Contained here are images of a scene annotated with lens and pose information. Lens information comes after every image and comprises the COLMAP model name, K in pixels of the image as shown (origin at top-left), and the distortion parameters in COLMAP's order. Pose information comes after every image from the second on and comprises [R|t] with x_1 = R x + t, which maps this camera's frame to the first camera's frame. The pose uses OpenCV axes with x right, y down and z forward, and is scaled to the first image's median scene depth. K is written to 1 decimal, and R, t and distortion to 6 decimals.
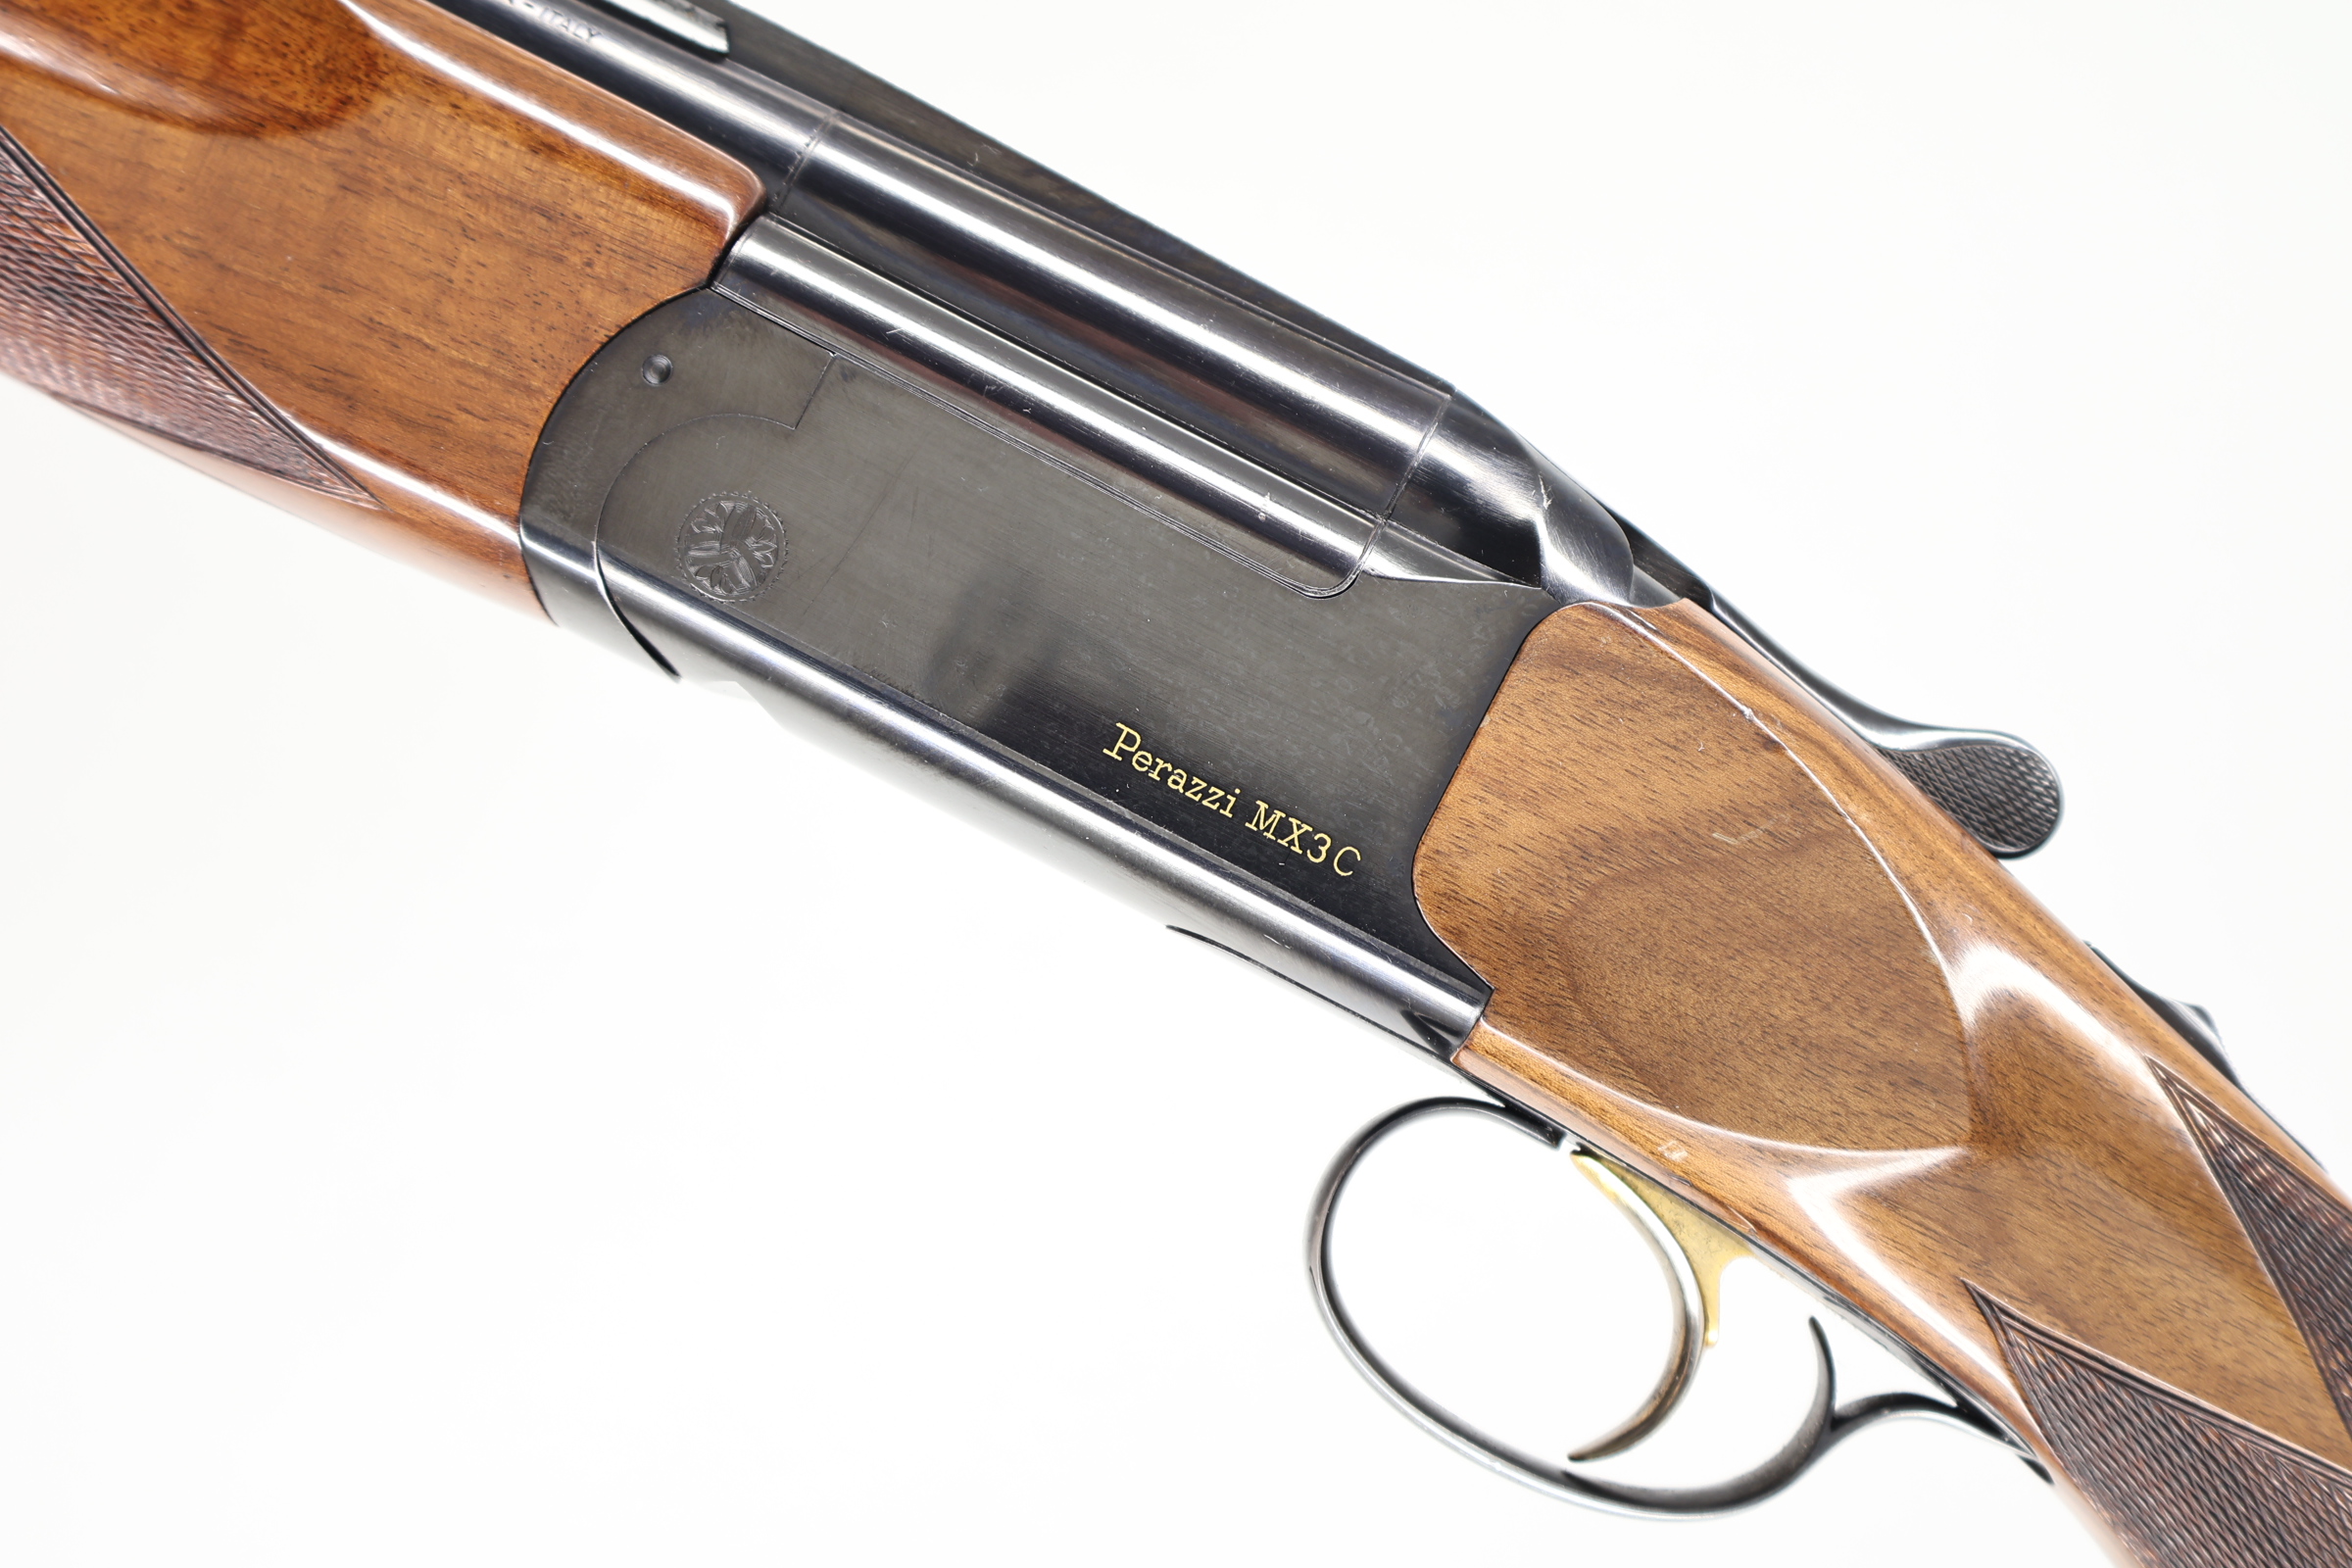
lens RADIAL K [[3910.9, 0, 1183.0], [0, 3910.9, 788.9], [0, 0, 1]] dist [-0.011854, 0.000000]
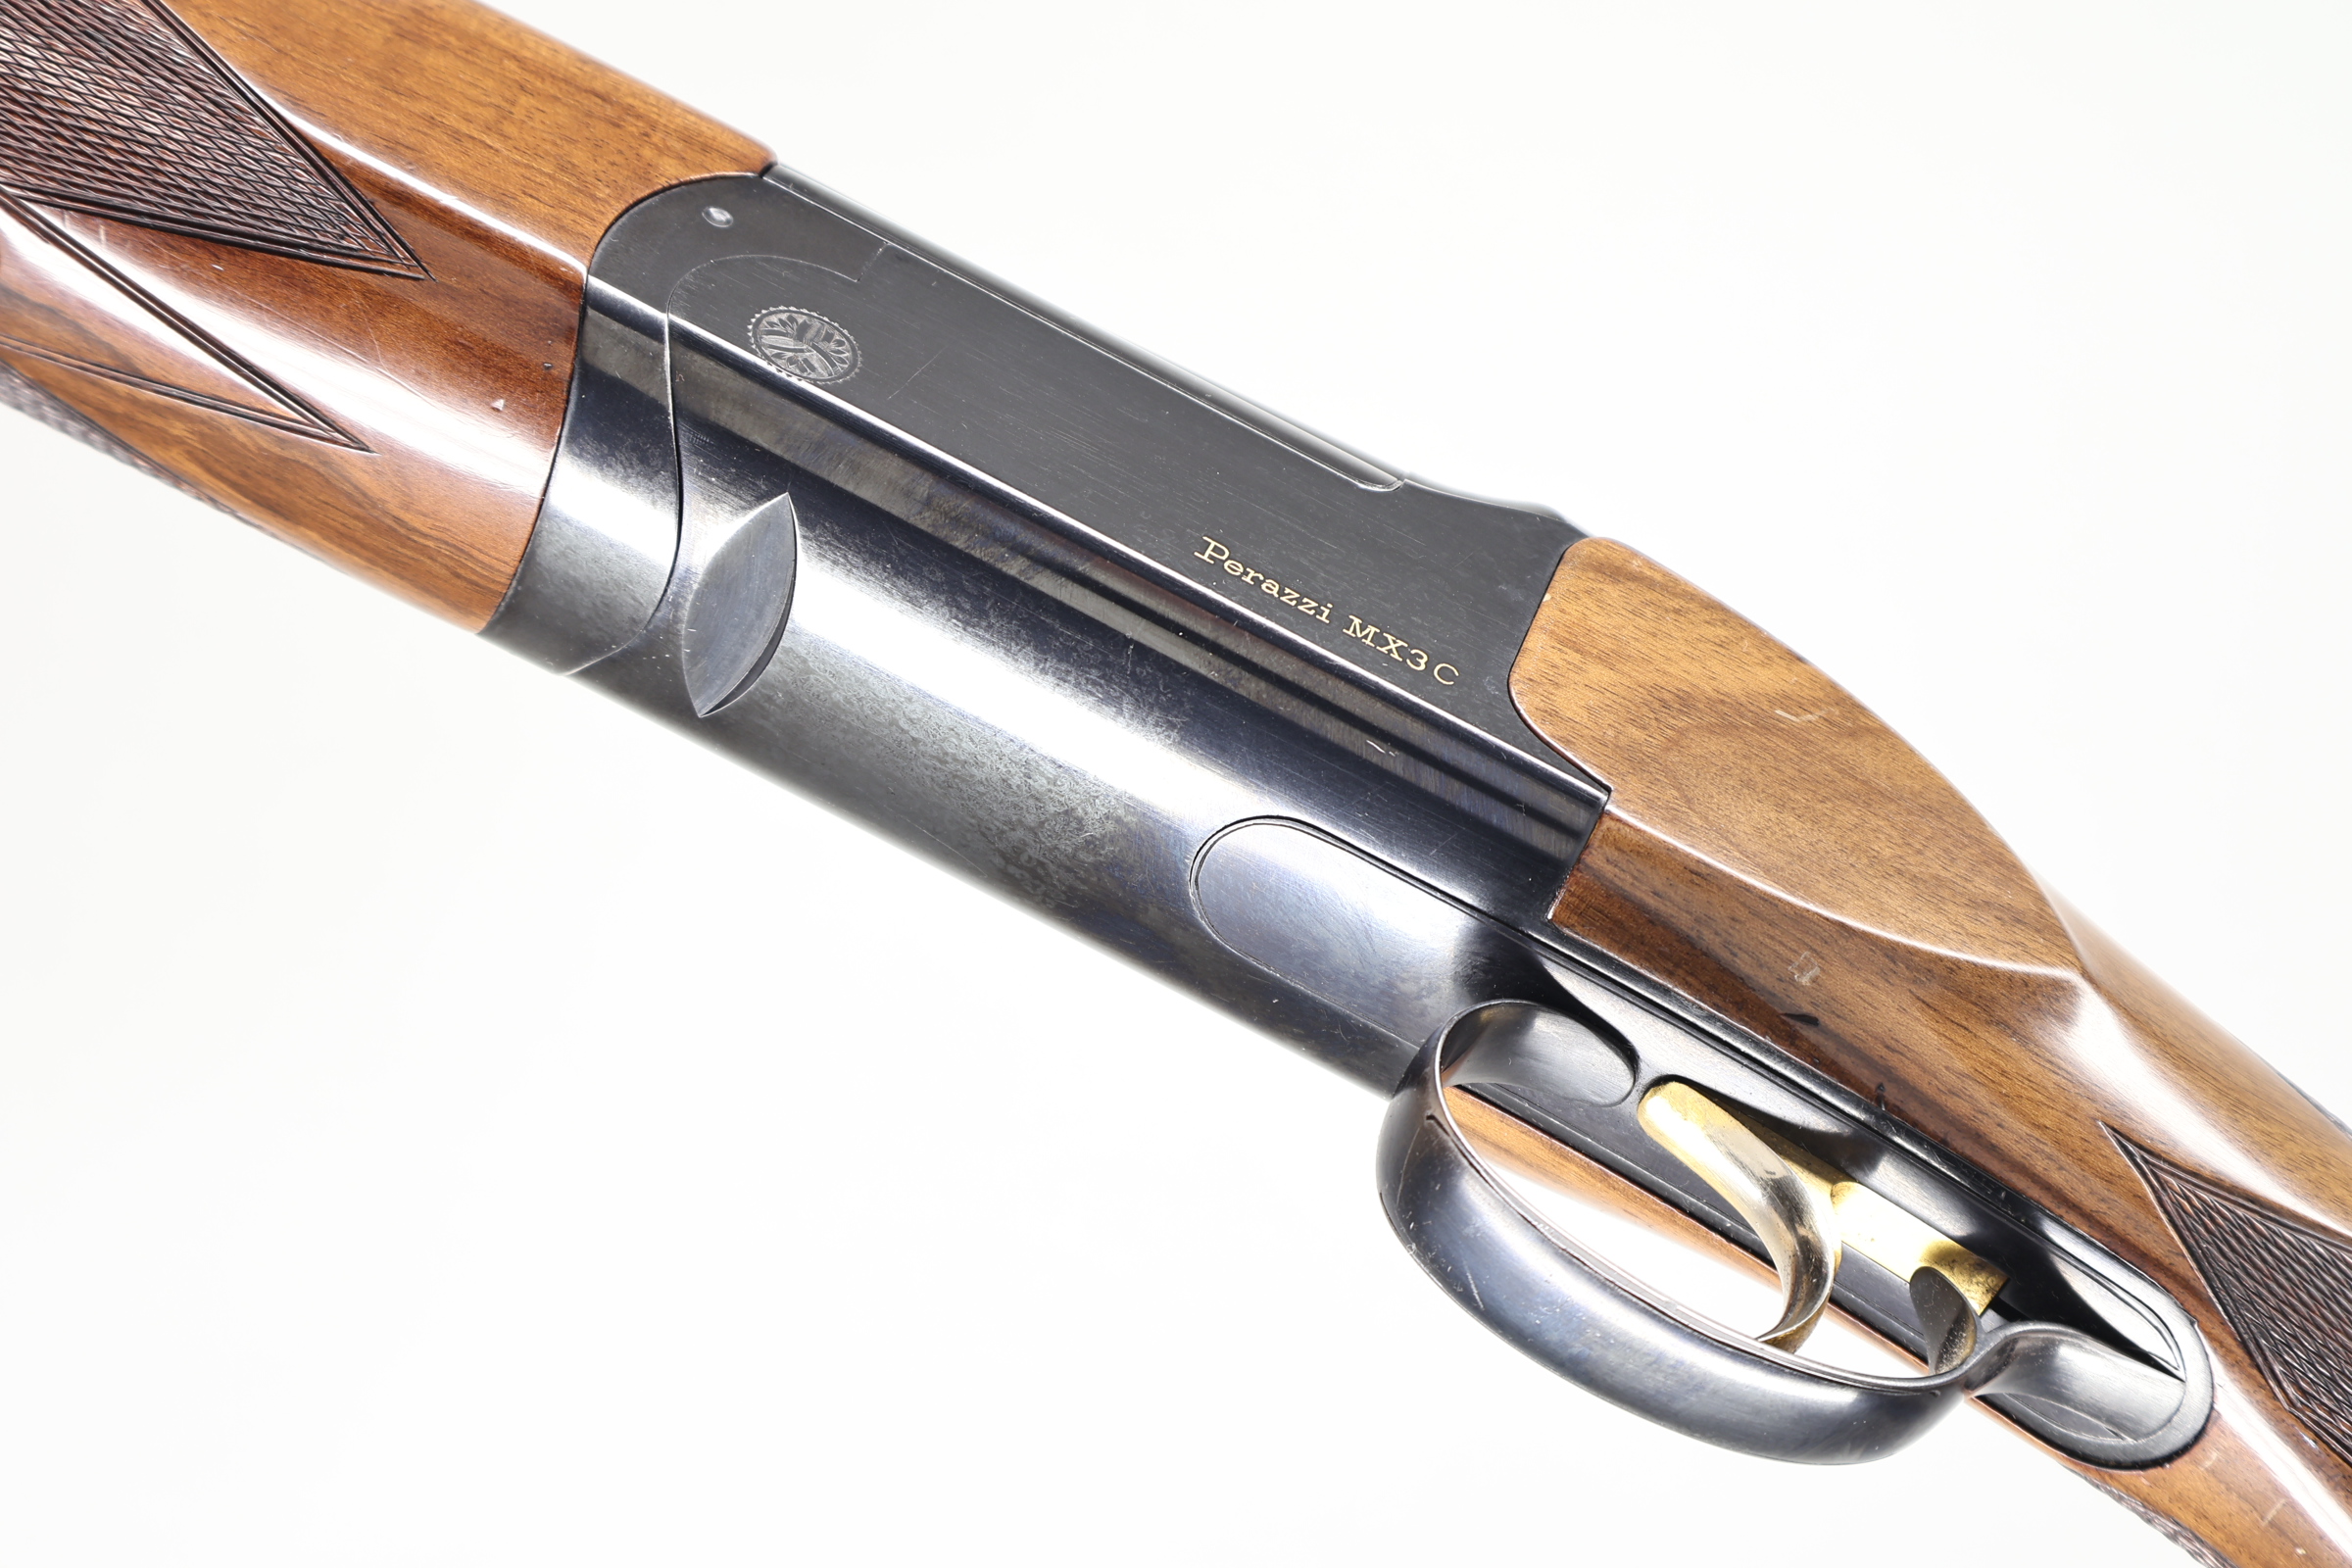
lens RADIAL K [[3910.9, 0, 1175.4], [0, 3910.9, 774.6], [0, 0, 1]] dist [-0.011854, 0.000000]
pose [[0.929334, 0.148802, 0.337929, -0.340004], [0.121387, 0.741211, -0.660206, 0.661446], [-0.348716, 0.654572, 0.670770, 0.394986]]
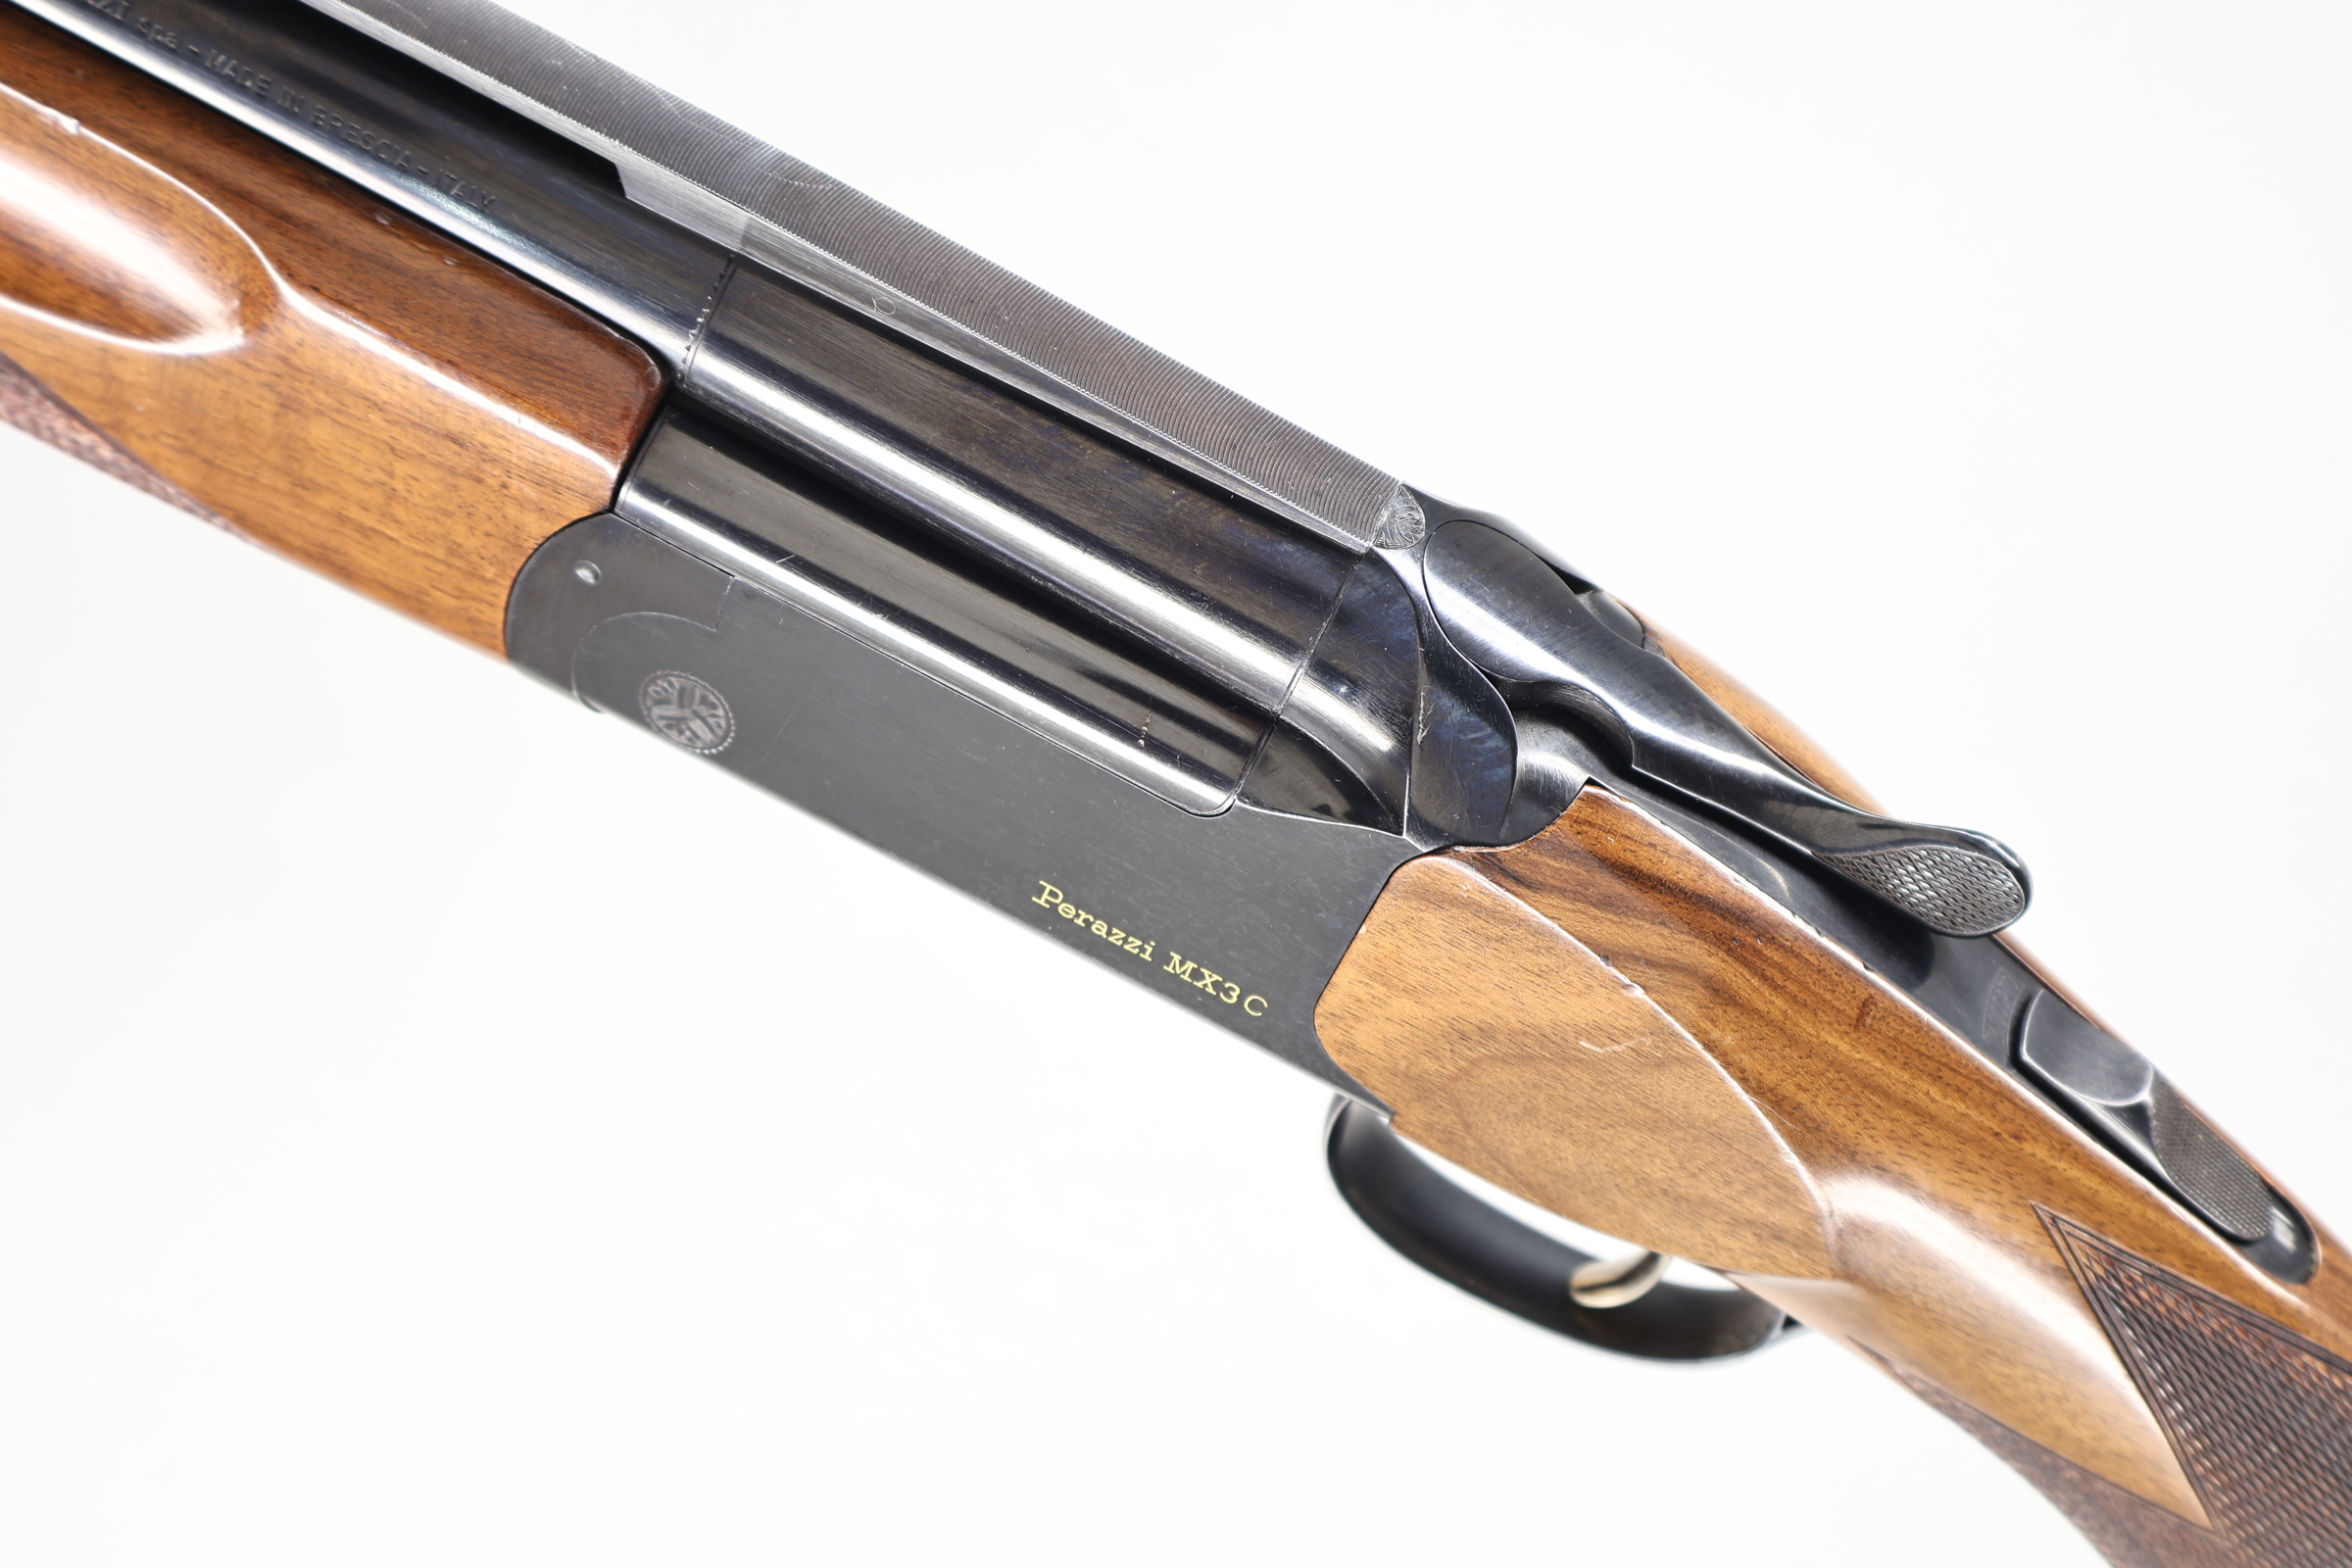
lens RADIAL K [[3910.9, 0, 1175.2], [0, 3910.9, 779.2], [0, 0, 1]] dist [-0.011854, 0.000000]
pose [[0.925508, 0.130251, -0.355625, 0.395991], [0.155696, 0.725129, 0.670781, -0.752170], [0.345244, -0.676183, 0.650833, 0.332492]]
